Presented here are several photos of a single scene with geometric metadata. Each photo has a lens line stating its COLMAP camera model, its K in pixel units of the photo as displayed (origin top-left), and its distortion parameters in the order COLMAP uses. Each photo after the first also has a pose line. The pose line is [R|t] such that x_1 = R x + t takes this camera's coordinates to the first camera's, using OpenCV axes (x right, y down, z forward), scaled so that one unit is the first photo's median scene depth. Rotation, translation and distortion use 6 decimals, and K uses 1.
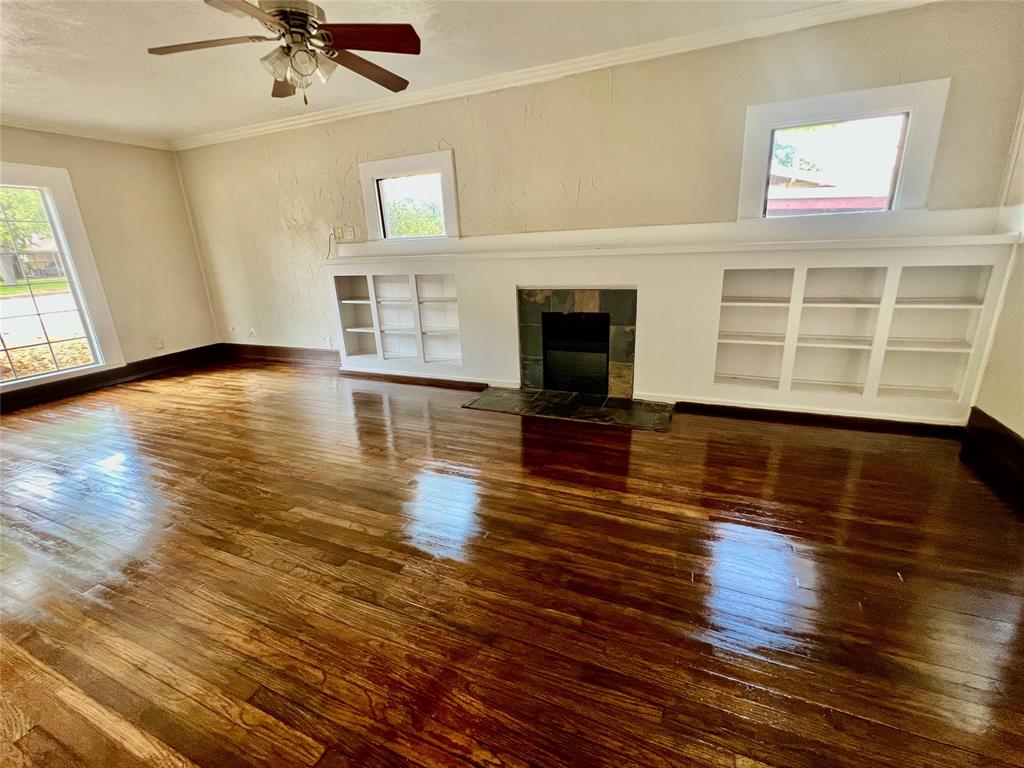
lens RADIAL K [[454.2, 0, 509.3], [0, 454.2, 383.2], [0, 0, 1]] dist [-0.001689, 0.000474]
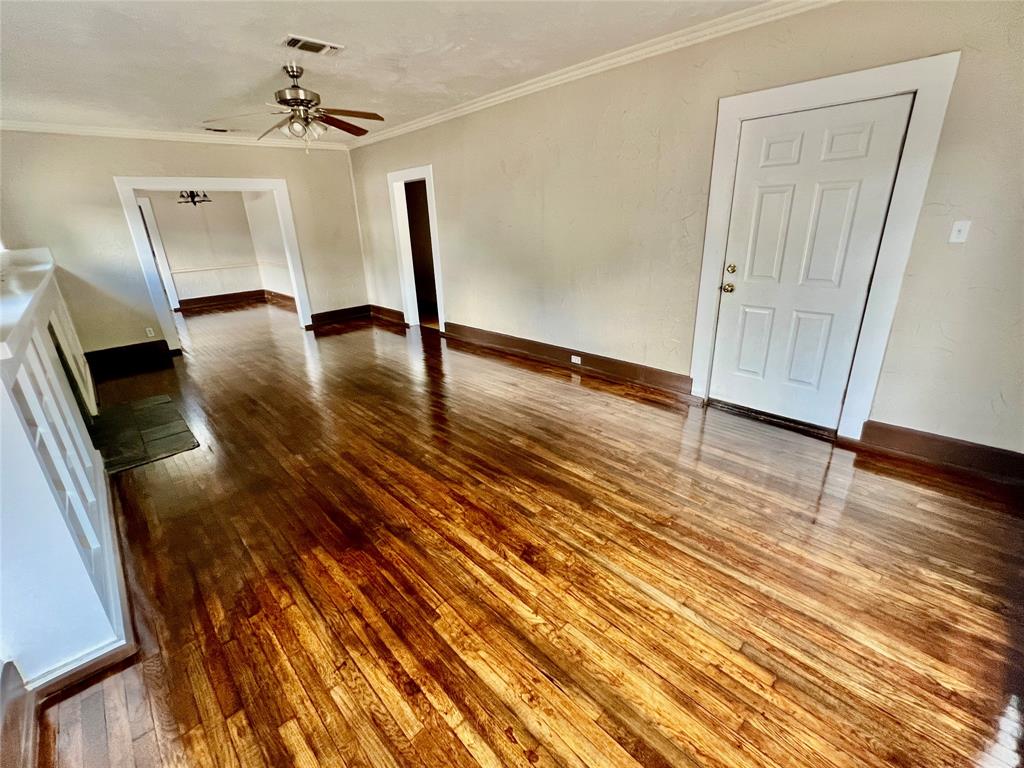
lens RADIAL K [[454.2, 0, 509.3], [0, 454.2, 383.2], [0, 0, 1]] dist [-0.001689, 0.000474]
pose [[-0.915986, -0.060040, 0.396693, -1.333352], [0.192063, 0.802469, 0.564939, -0.570160], [-0.352252, 0.593666, -0.723519, 1.801468]]
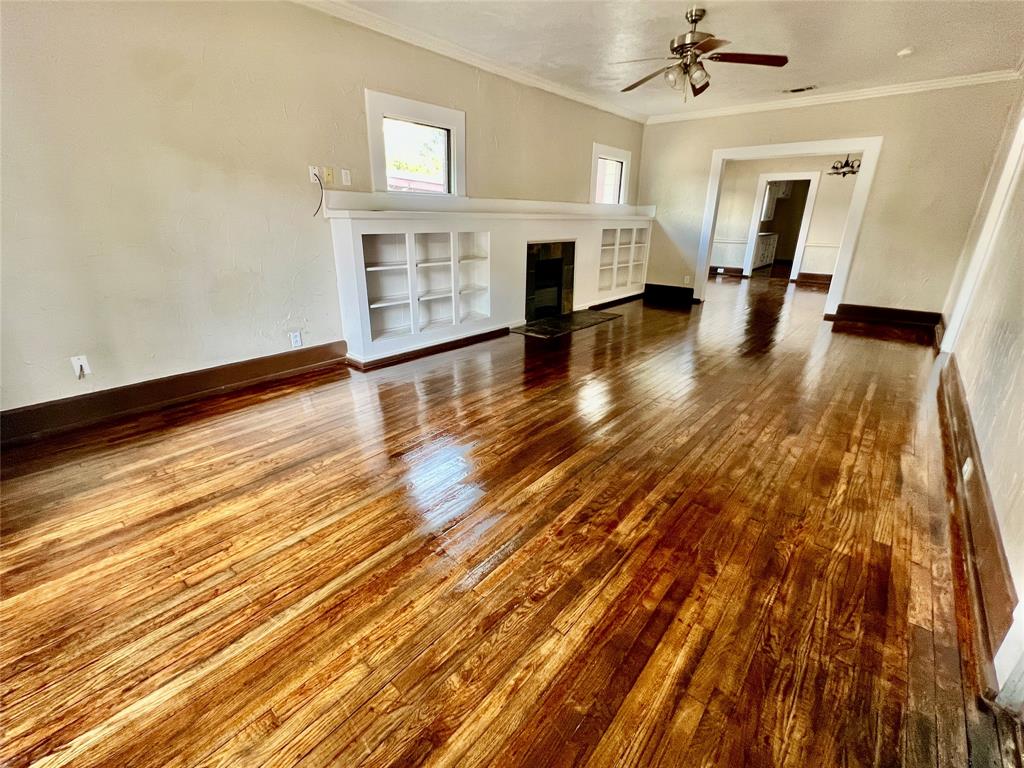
lens RADIAL K [[454.2, 0, 509.3], [0, 454.2, 383.2], [0, 0, 1]] dist [-0.001689, 0.000474]
pose [[0.285319, -0.283079, 0.915674, -1.749895], [0.258097, 0.942788, 0.211039, -0.163231], [-0.923027, 0.176119, 0.342057, 0.922210]]
